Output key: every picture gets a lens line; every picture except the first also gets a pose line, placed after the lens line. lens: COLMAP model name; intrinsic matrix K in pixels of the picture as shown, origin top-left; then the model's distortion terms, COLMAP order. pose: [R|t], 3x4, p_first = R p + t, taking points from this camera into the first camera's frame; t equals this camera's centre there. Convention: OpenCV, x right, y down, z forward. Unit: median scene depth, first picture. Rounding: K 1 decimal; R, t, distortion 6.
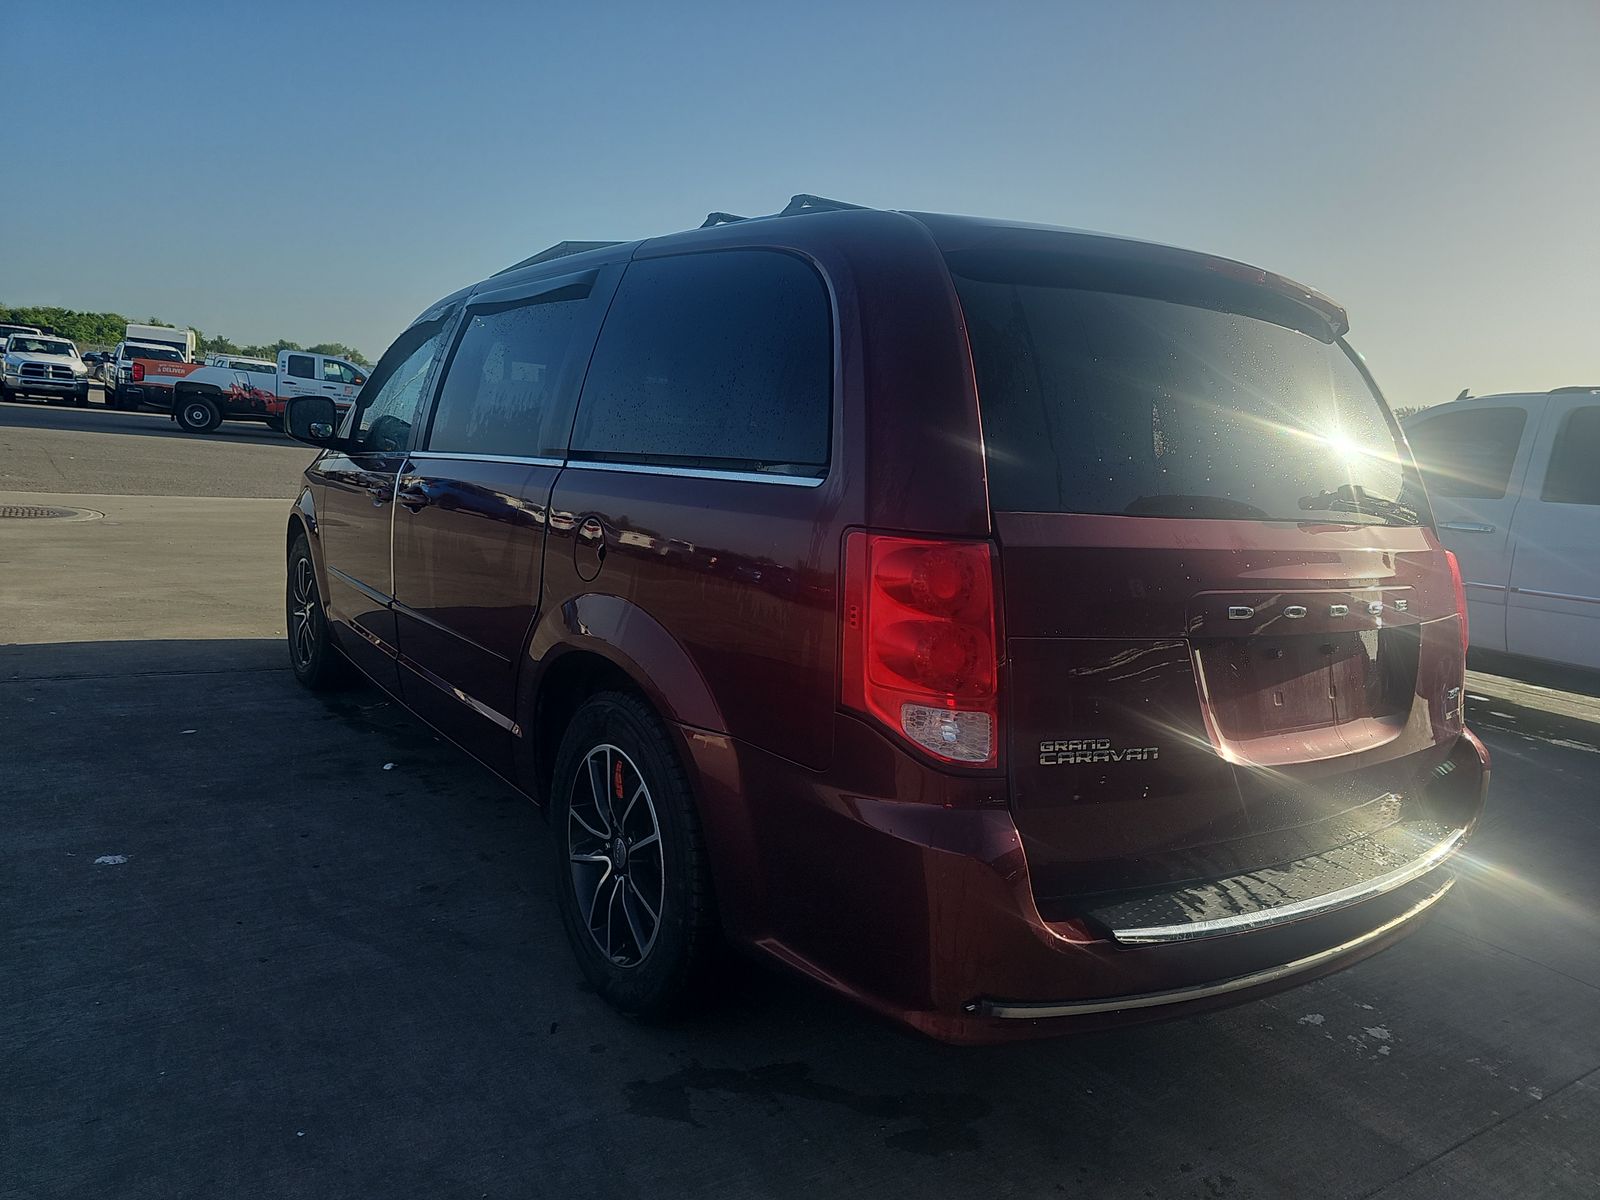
lens RADIAL K [[1149.1, 0, 800.0], [0, 1149.1, 600.0], [0, 0, 1]] dist [-0.001518, -0.000313]
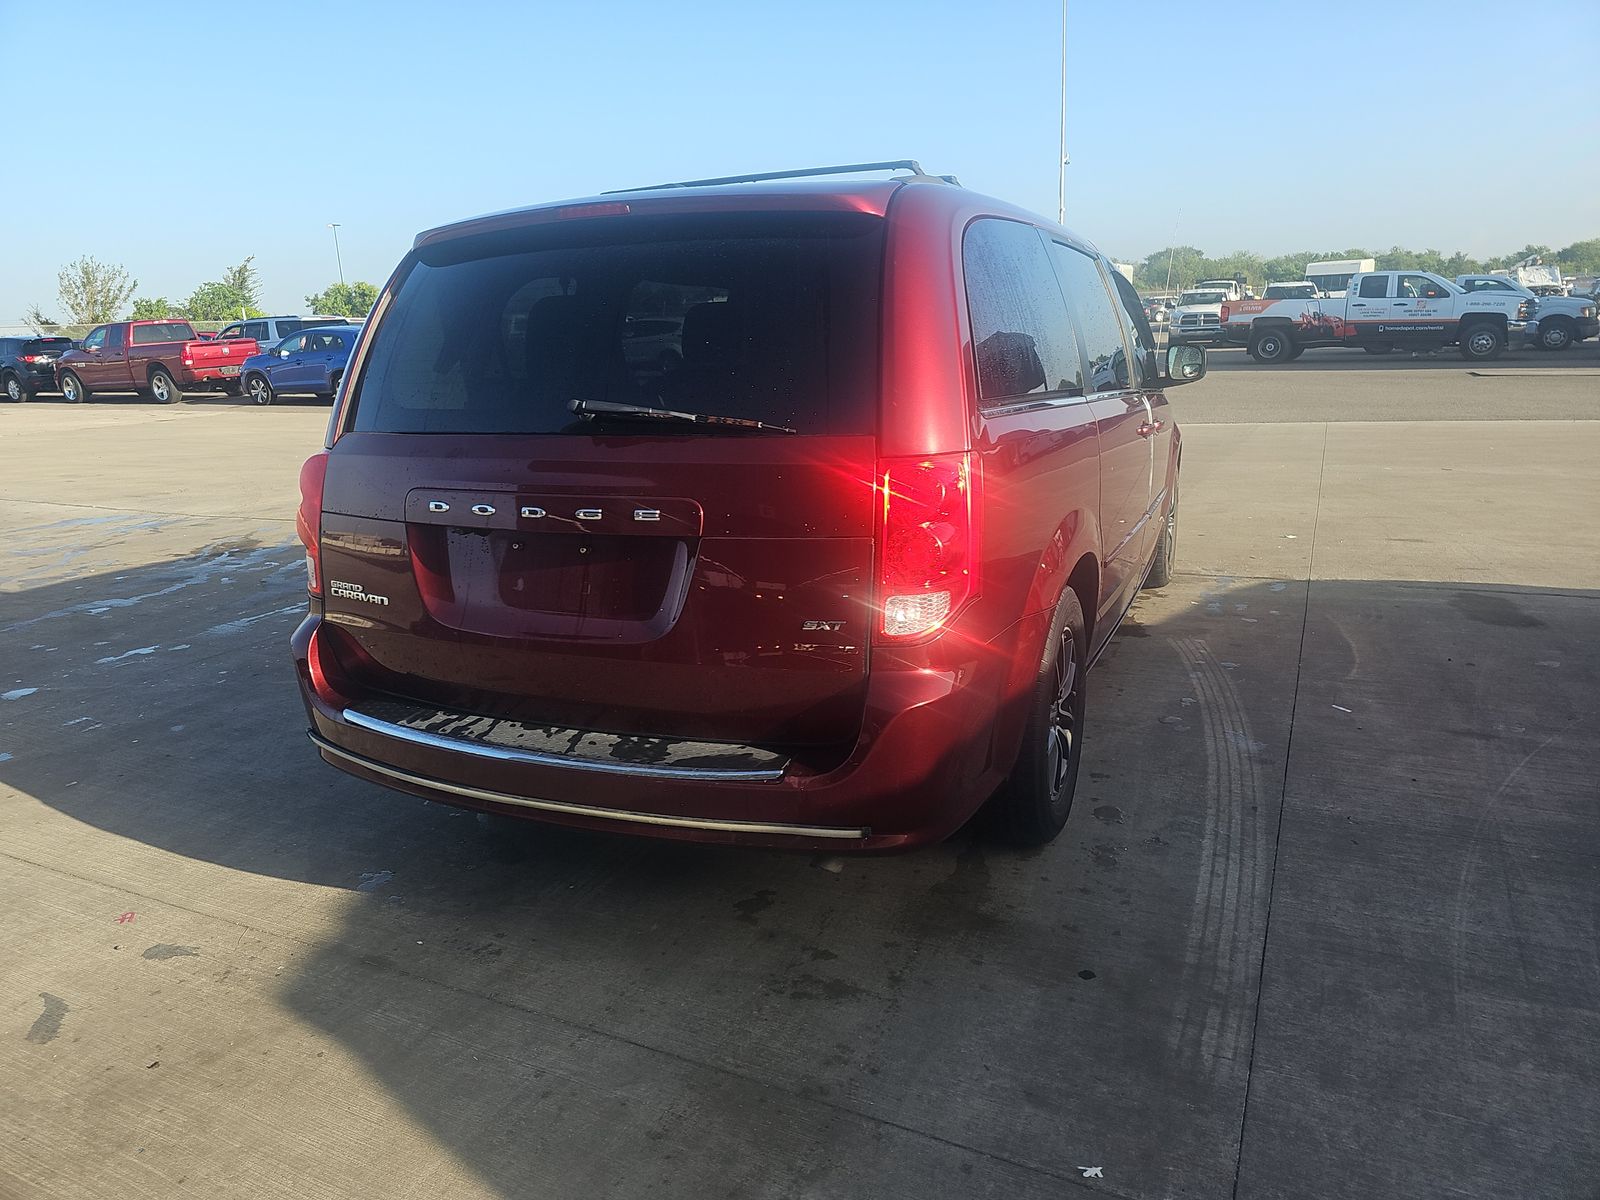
lens RADIAL K [[1114.2, 0, 791.0], [0, 1114.2, 600.1], [0, 0, 1]] dist [0.050533, -0.050268]
pose [[0.460044, 0.104869, -0.881682, 0.390776], [-0.044876, 0.994478, 0.094870, -0.005155], [0.886762, -0.004078, 0.462209, 0.173989]]
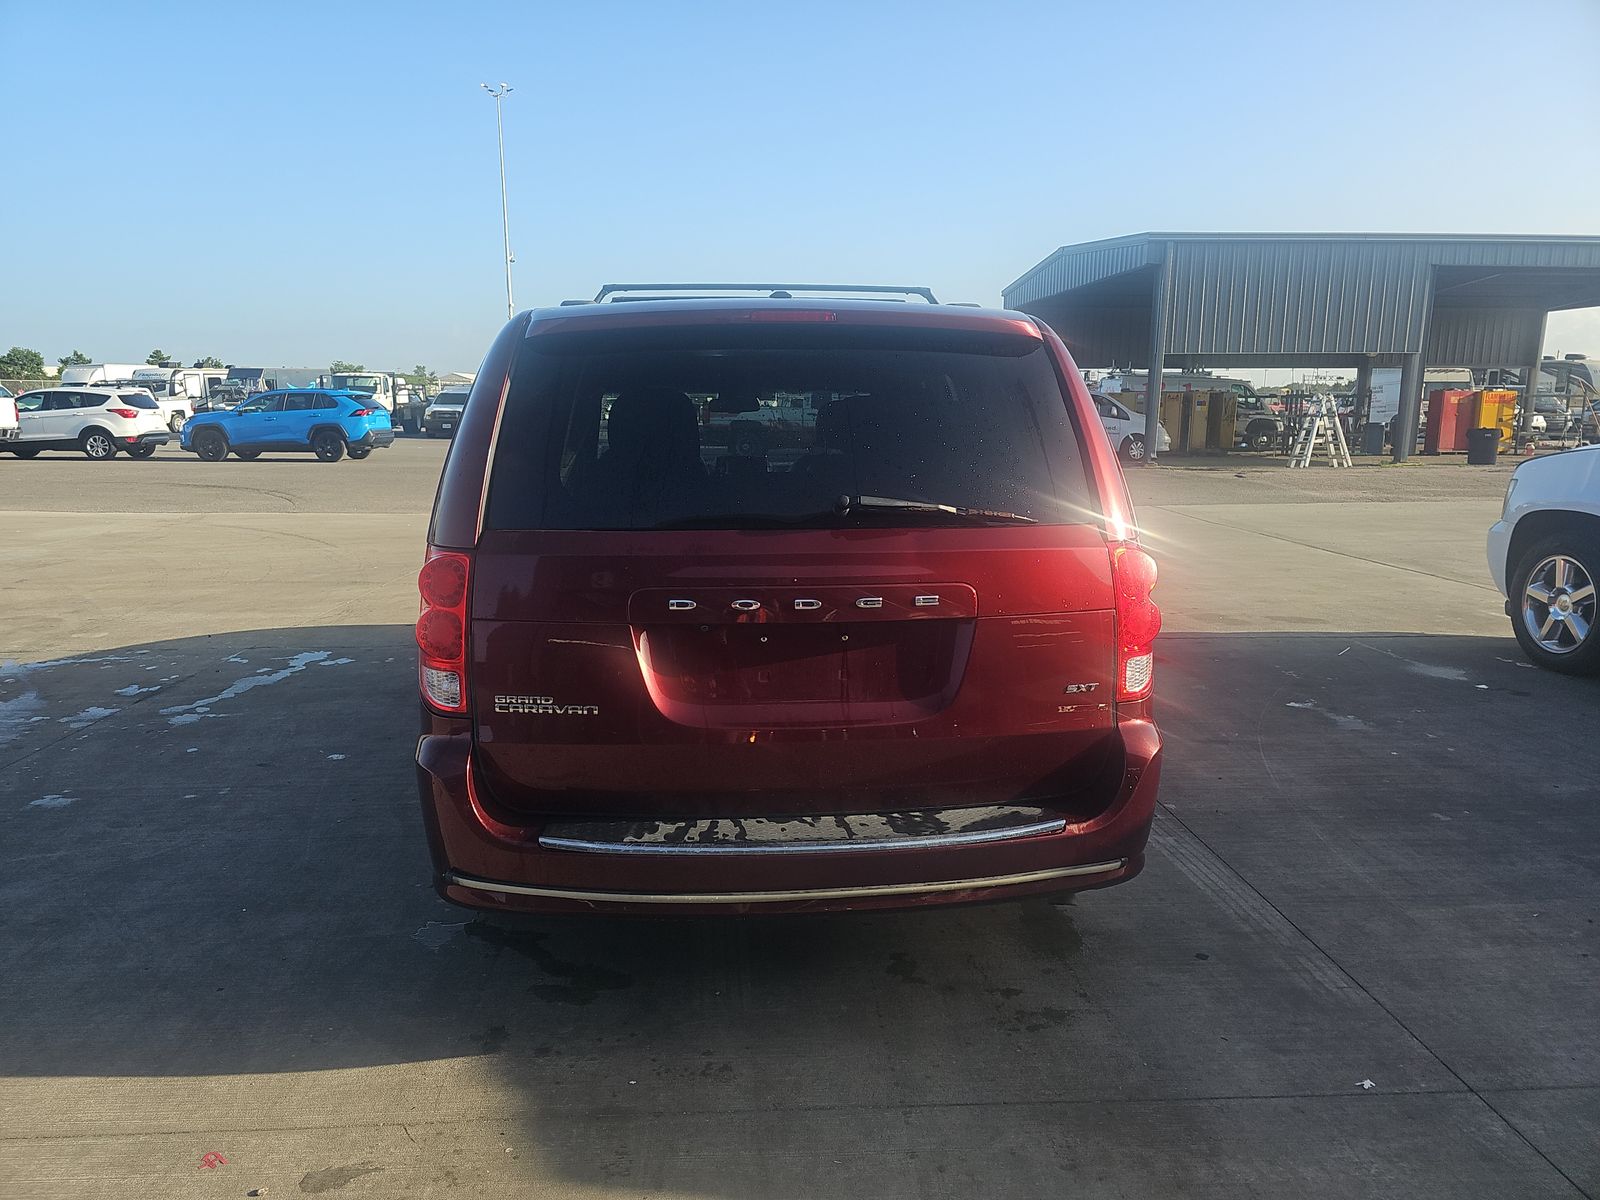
lens RADIAL K [[1114.2, 0, 791.0], [0, 1114.2, 600.1], [0, 0, 1]] dist [0.050533, -0.050268]
pose [[0.845954, 0.004186, -0.533240, 0.263261], [-0.000918, 0.999979, 0.006393, -0.000489], [0.533256, -0.004919, 0.845940, 0.007450]]
